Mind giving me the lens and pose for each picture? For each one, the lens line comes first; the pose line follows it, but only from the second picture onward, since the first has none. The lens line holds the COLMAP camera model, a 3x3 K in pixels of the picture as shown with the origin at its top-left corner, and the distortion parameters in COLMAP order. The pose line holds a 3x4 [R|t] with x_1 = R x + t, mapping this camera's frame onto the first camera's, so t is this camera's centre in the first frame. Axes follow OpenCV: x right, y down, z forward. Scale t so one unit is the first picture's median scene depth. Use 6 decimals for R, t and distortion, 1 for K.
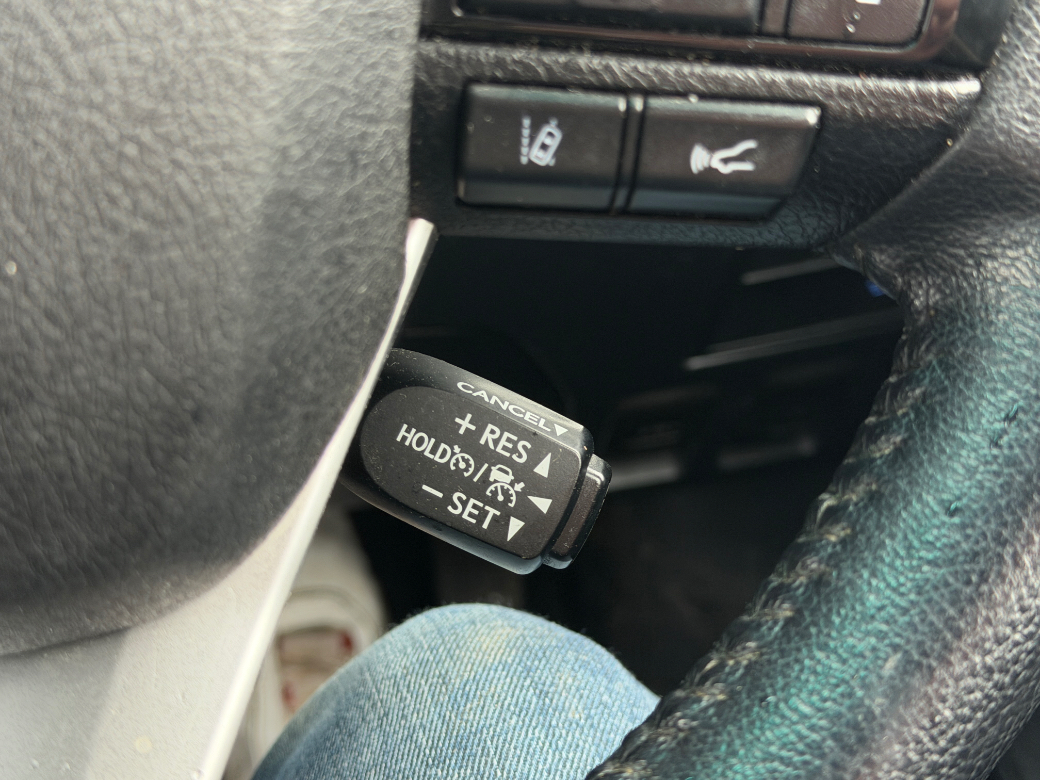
lens RADIAL K [[1569.9, 0, 520.0], [0, 1569.9, 390.0], [0, 0, 1]] dist [0.127095, 0.000355]
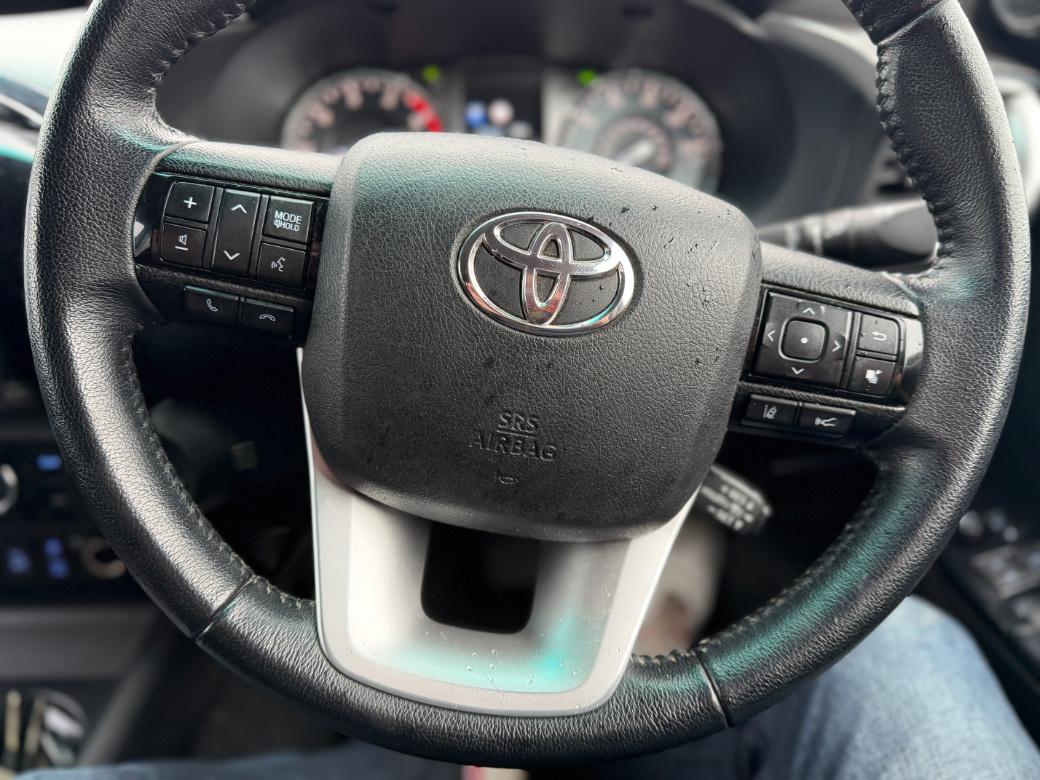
lens RADIAL K [[840.9, 0, 520.0], [0, 840.9, 390.0], [0, 0, 1]] dist [0.084948, -0.219583]
pose [[0.983194, 0.091719, -0.157854, -0.239029], [-0.103364, 0.992371, -0.067200, -0.023825], [0.150486, 0.082387, 0.985173, -0.918267]]
